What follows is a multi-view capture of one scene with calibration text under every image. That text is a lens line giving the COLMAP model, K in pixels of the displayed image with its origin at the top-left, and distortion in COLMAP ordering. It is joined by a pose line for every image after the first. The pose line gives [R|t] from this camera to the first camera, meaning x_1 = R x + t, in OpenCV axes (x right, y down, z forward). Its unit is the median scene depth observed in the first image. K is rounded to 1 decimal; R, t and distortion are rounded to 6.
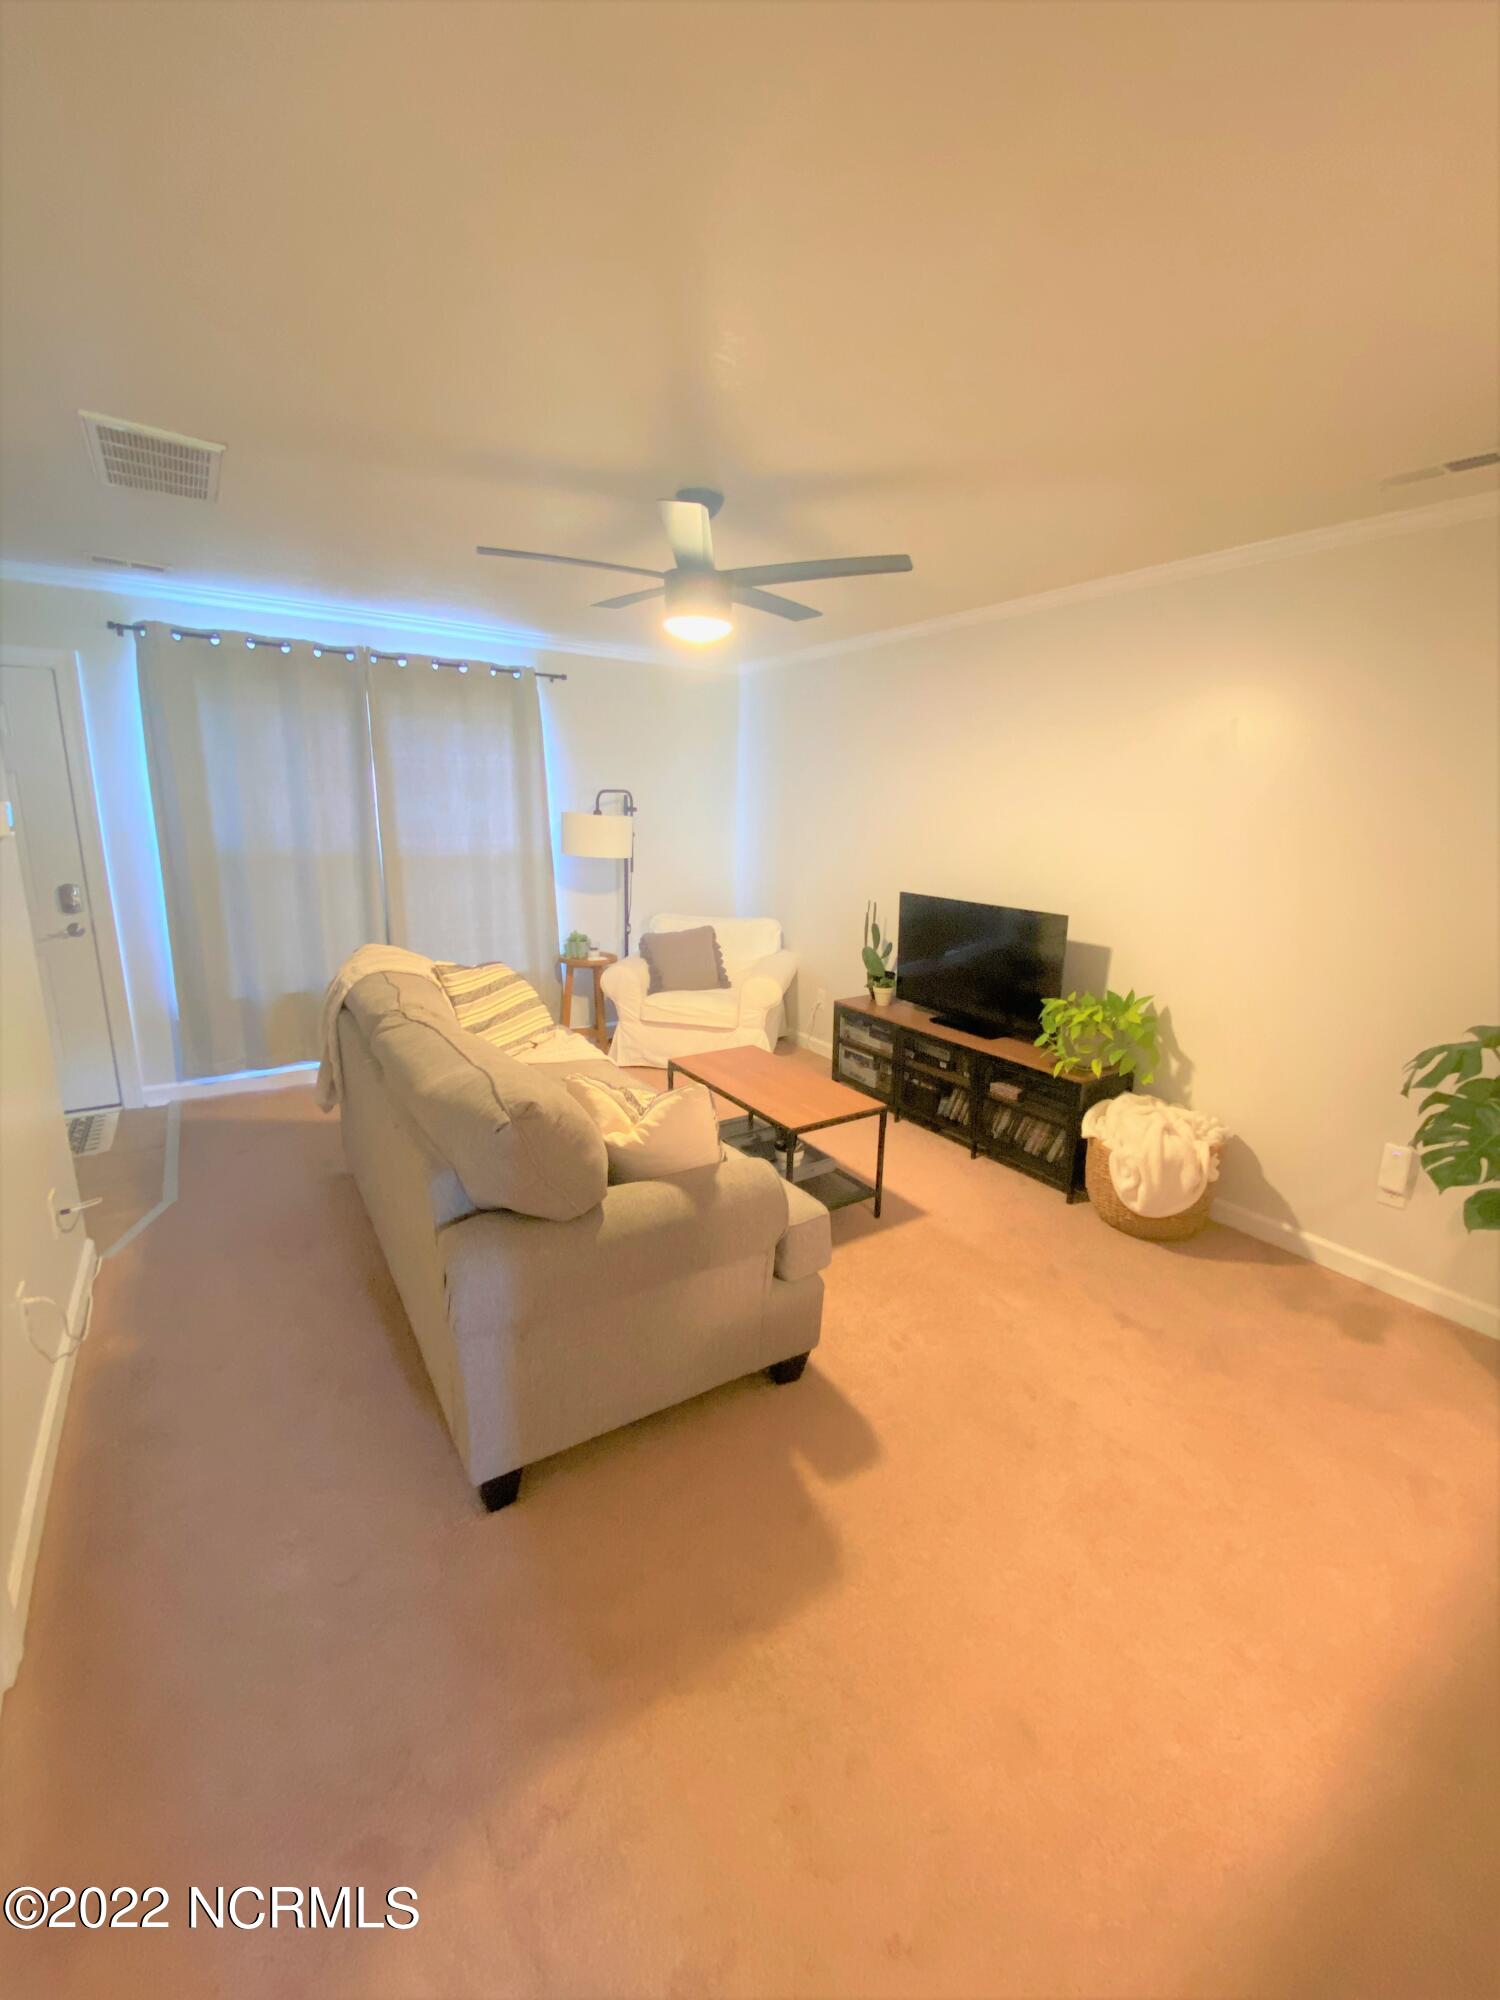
lens RADIAL K [[826.2, 0, 749.8], [0, 826.2, 999.4], [0, 0, 1]] dist [0.000405, -0.000037]
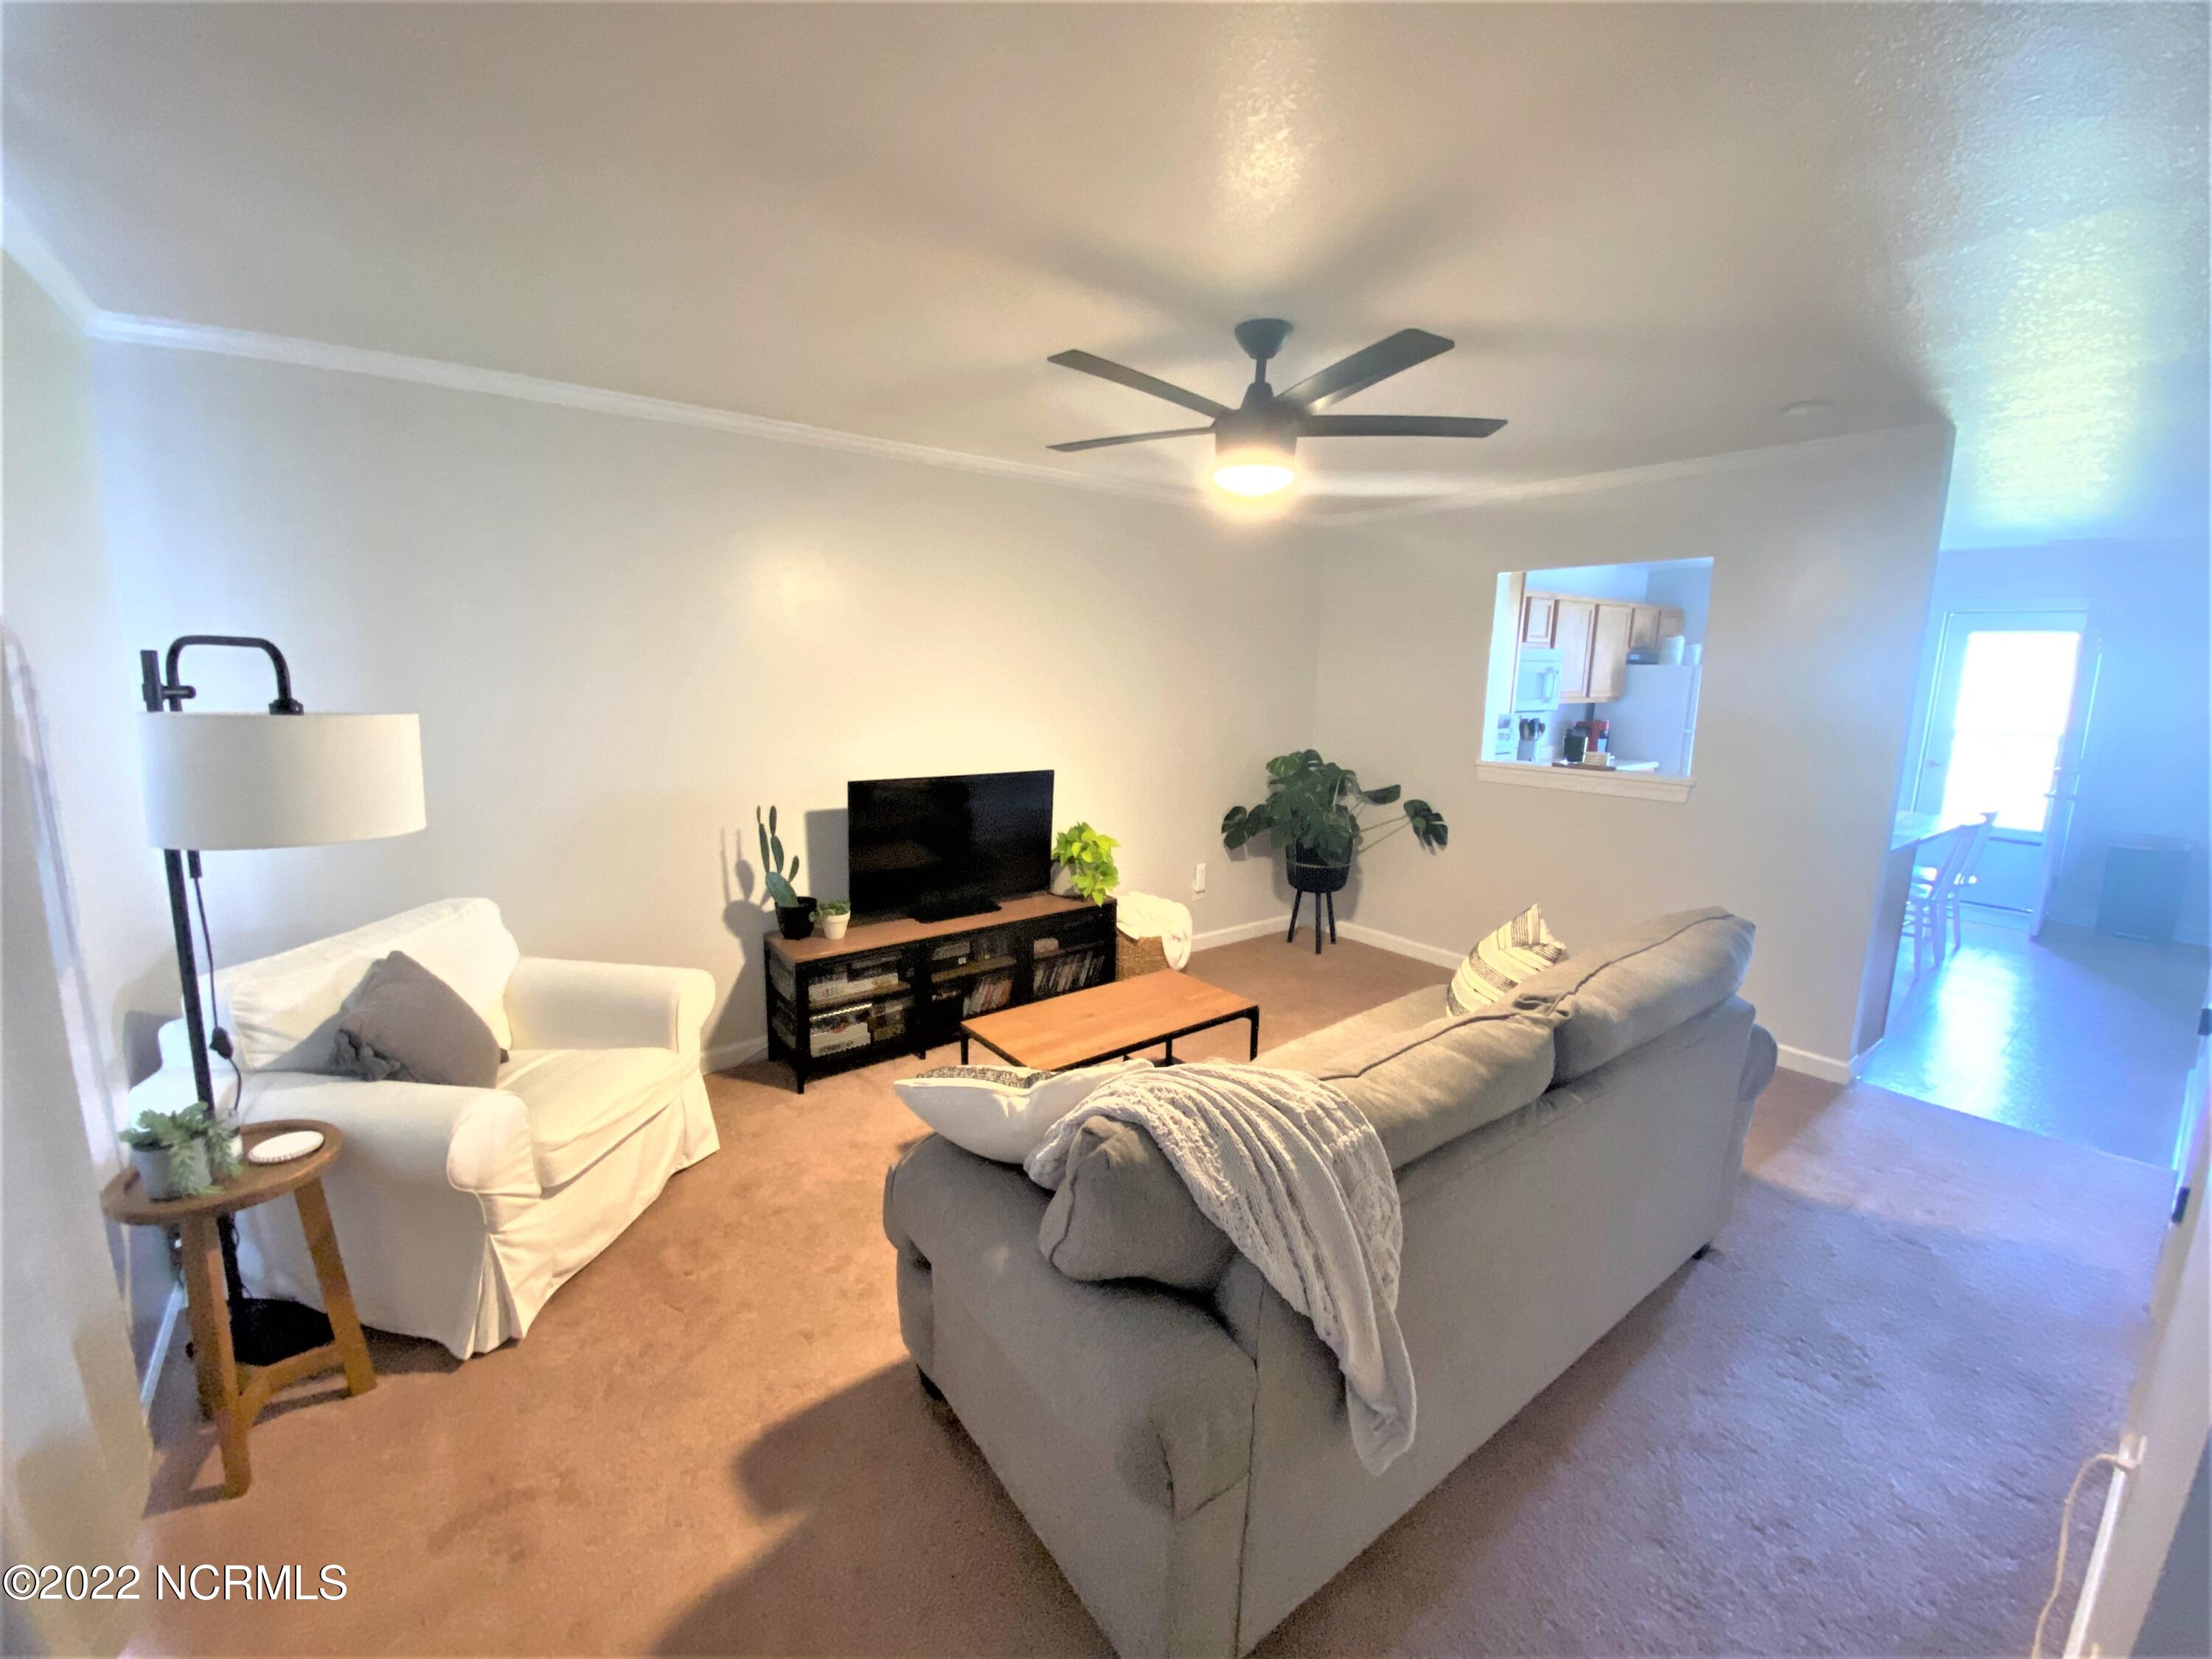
lens RADIAL K [[913.7, 0, 1101.8], [0, 913.7, 819.4], [0, 0, 1]] dist [0.000405, -0.000037]
pose [[-0.075302, -0.196481, 0.977612, -0.668588], [0.216517, 0.953783, 0.208370, -0.224464], [-0.973371, 0.227360, -0.029281, 0.837795]]
